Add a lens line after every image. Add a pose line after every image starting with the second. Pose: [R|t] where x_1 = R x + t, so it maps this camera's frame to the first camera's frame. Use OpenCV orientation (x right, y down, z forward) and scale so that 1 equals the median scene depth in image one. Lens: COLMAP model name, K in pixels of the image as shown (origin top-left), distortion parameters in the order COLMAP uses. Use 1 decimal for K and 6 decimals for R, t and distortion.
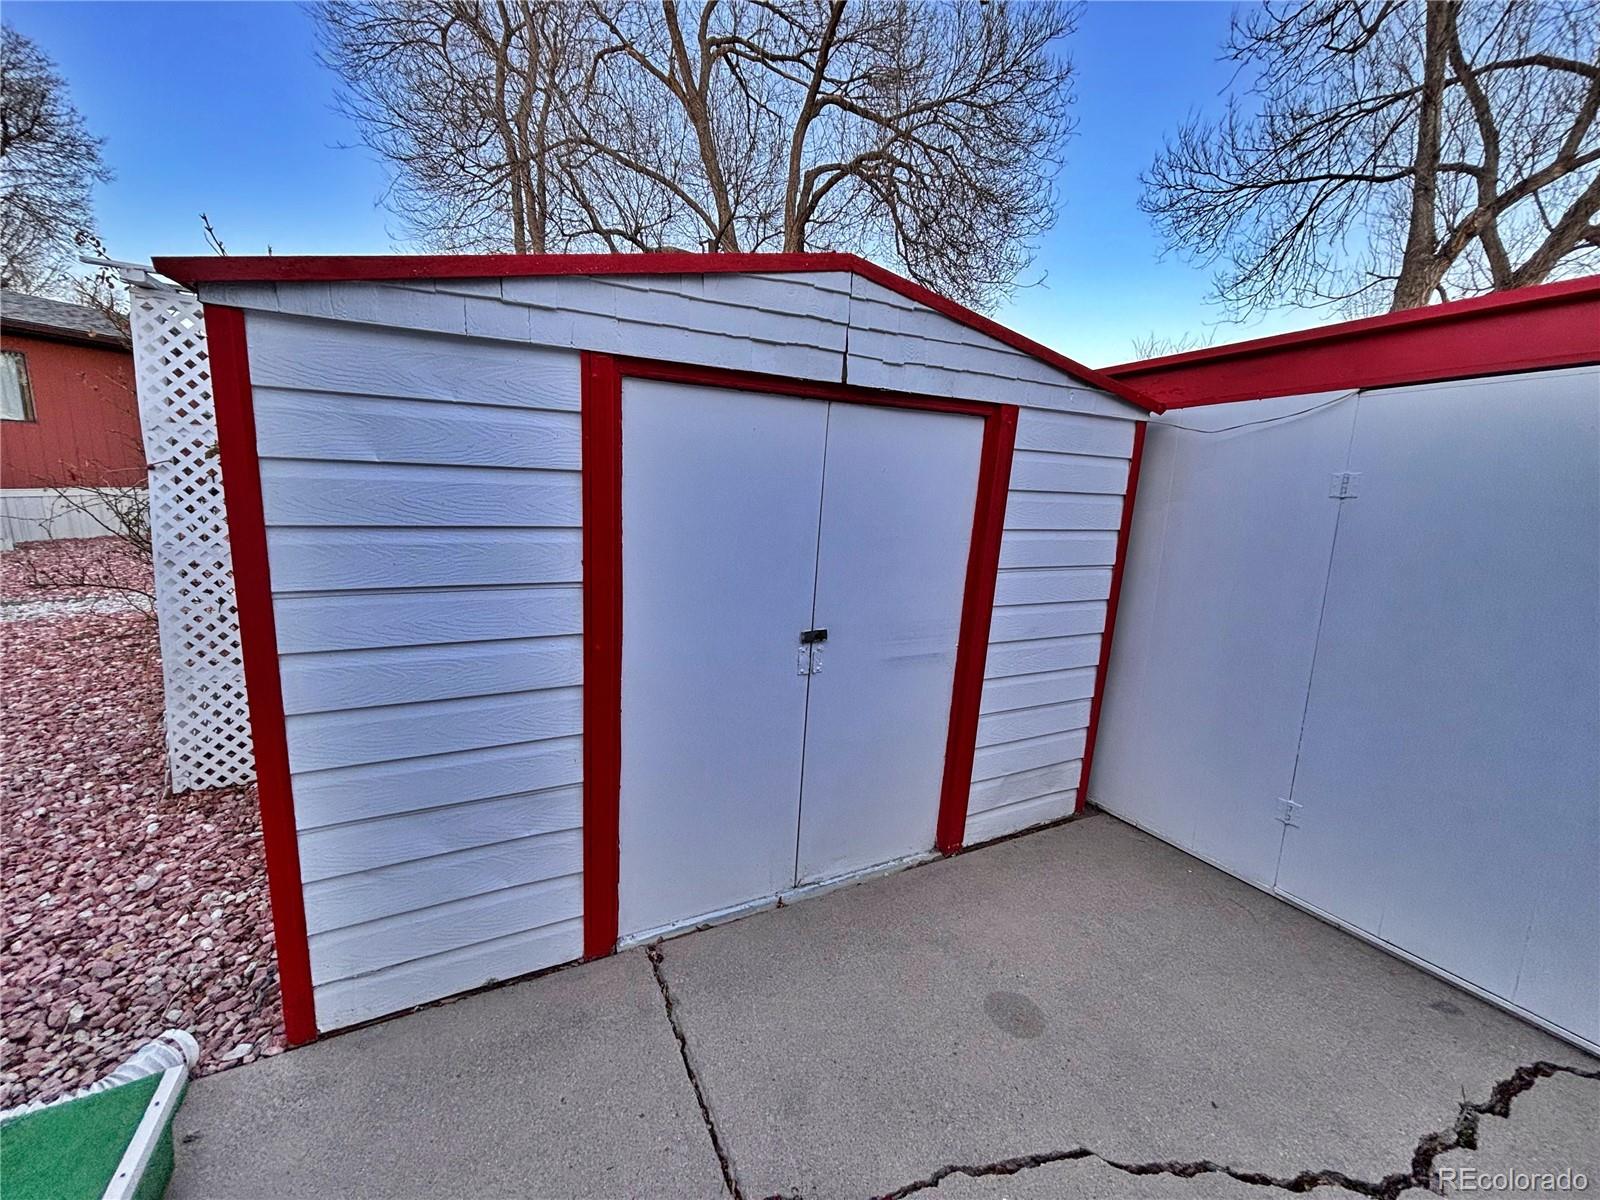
lens RADIAL K [[644.1, 0, 800.0], [0, 644.1, 600.0], [0, 0, 1]] dist [-0.012980, 0.000875]
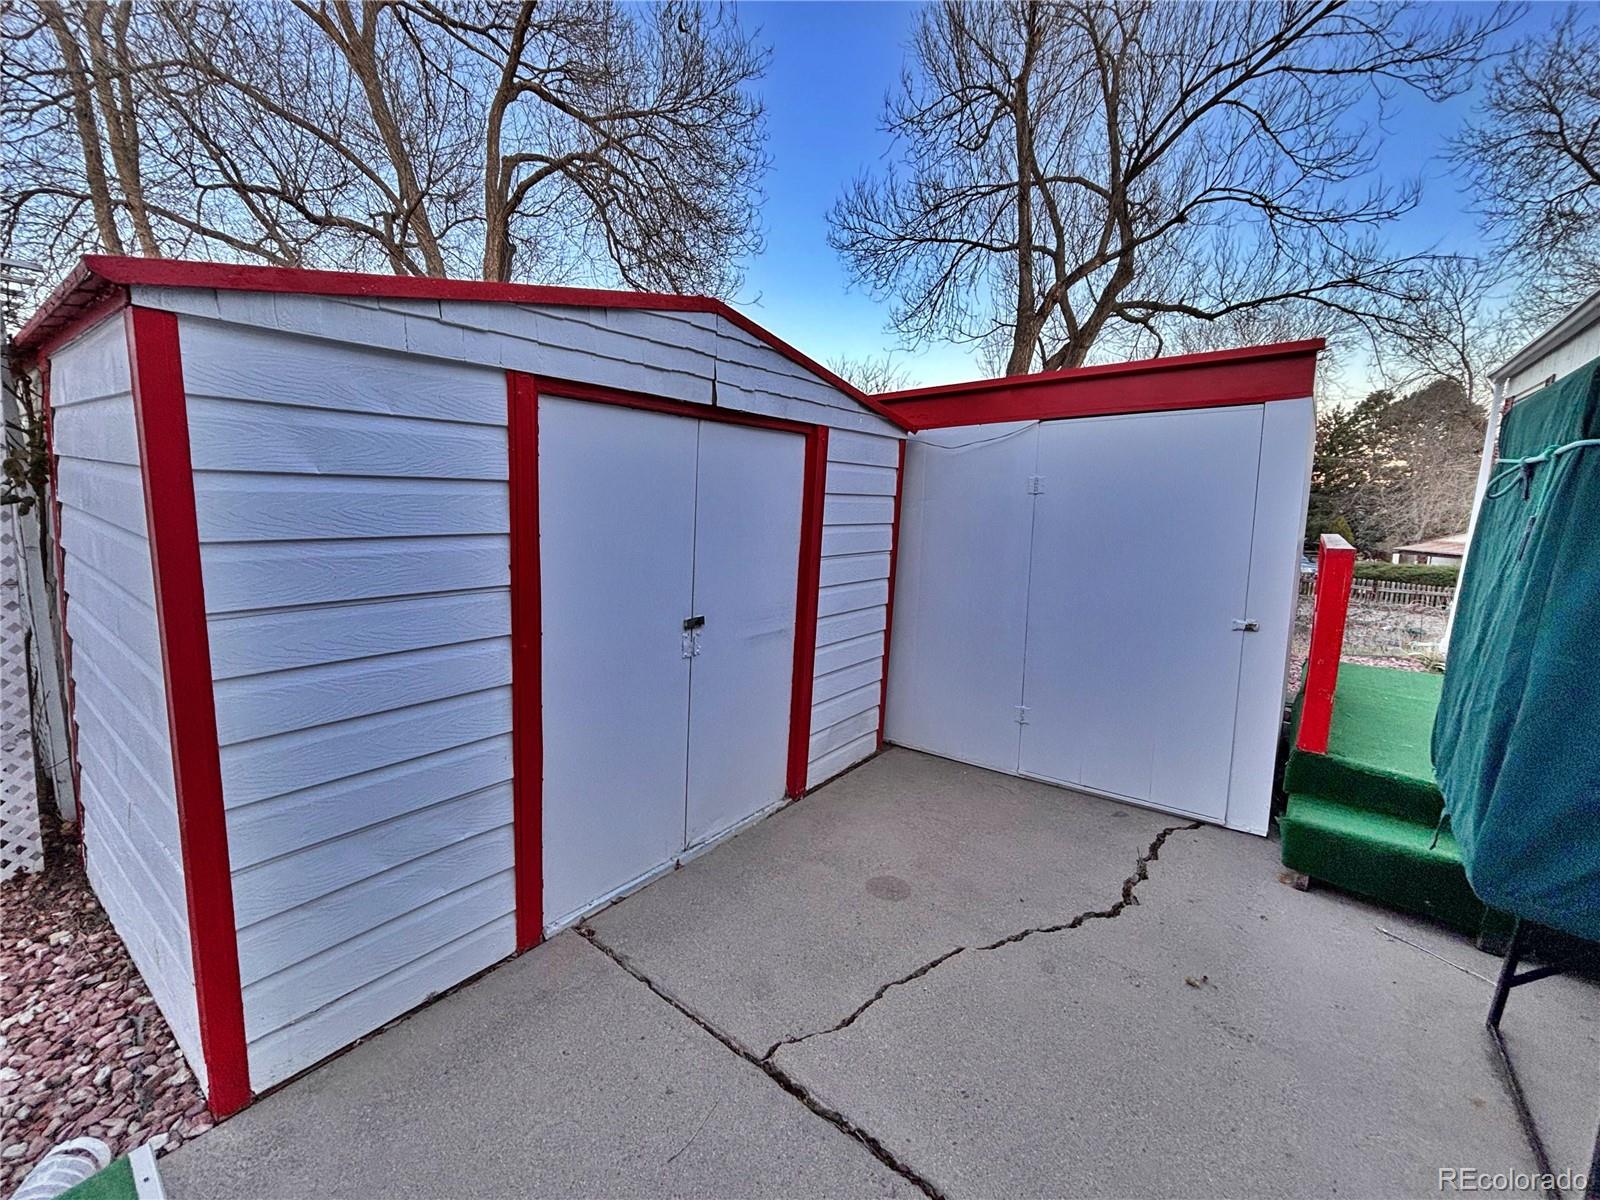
lens RADIAL K [[662.7, 0, 800.0], [0, 662.7, 600.0], [0, 0, 1]] dist [-0.020951, 0.000313]
pose [[0.905078, -0.081004, 0.417459, -0.243774], [0.084941, 0.996344, 0.009175, 0.017968], [-0.416676, 0.027155, 0.908650, -0.125732]]
